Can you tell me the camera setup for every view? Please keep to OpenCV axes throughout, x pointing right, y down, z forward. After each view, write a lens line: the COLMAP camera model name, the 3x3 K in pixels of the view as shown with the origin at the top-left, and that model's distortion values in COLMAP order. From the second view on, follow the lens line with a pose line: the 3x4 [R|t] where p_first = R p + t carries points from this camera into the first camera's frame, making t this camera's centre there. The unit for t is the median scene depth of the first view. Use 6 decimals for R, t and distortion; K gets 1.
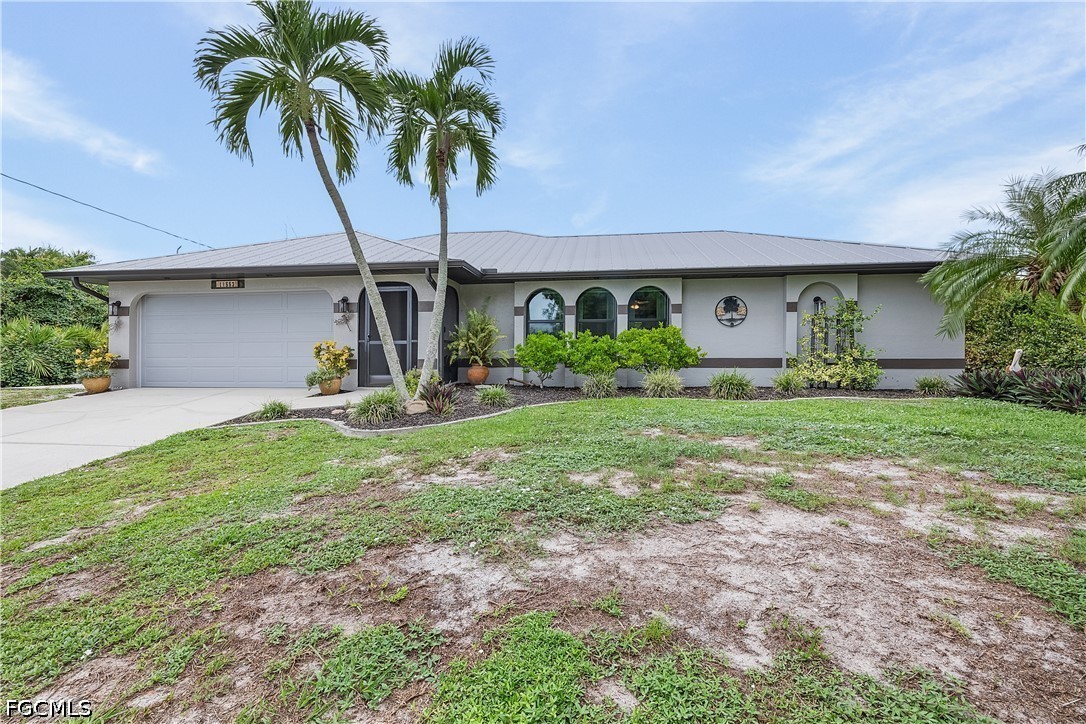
lens RADIAL K [[462.3, 0, 543.1], [0, 462.3, 361.0], [0, 0, 1]] dist [0.002362, 0.001461]
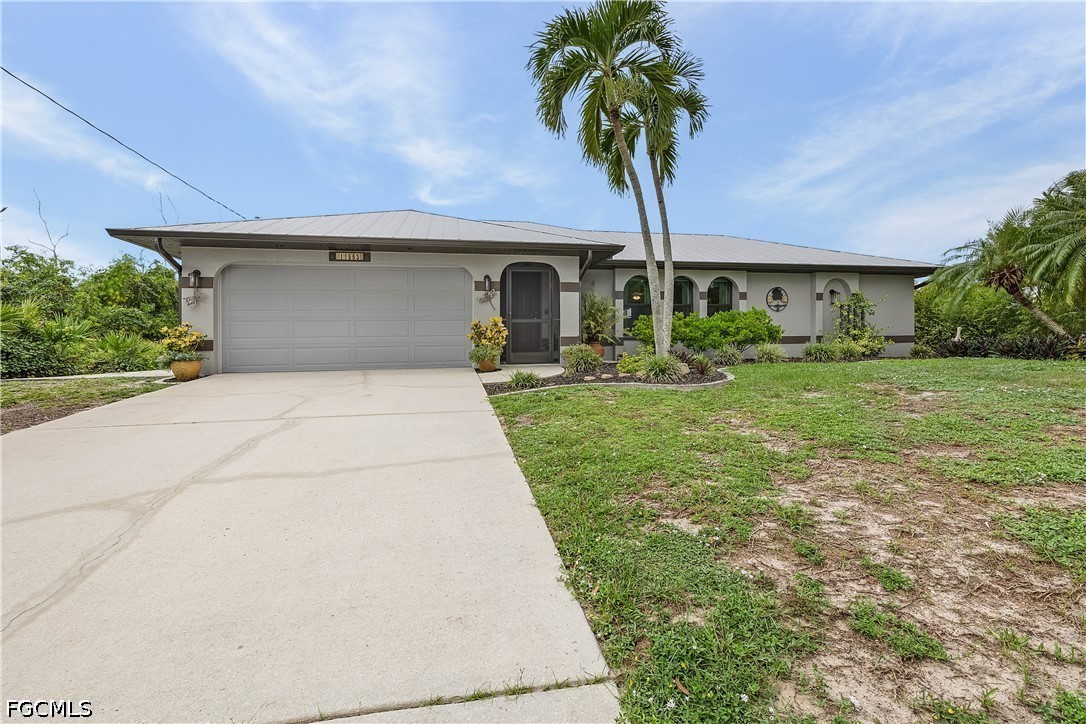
lens RADIAL K [[462.3, 0, 545.8], [0, 462.3, 359.9], [0, 0, 1]] dist [0.002362, 0.001461]
pose [[0.946906, -0.019255, 0.320934, -0.610521], [0.019169, 0.999810, 0.003429, 0.042842], [-0.320939, 0.002905, 0.947095, 0.008194]]
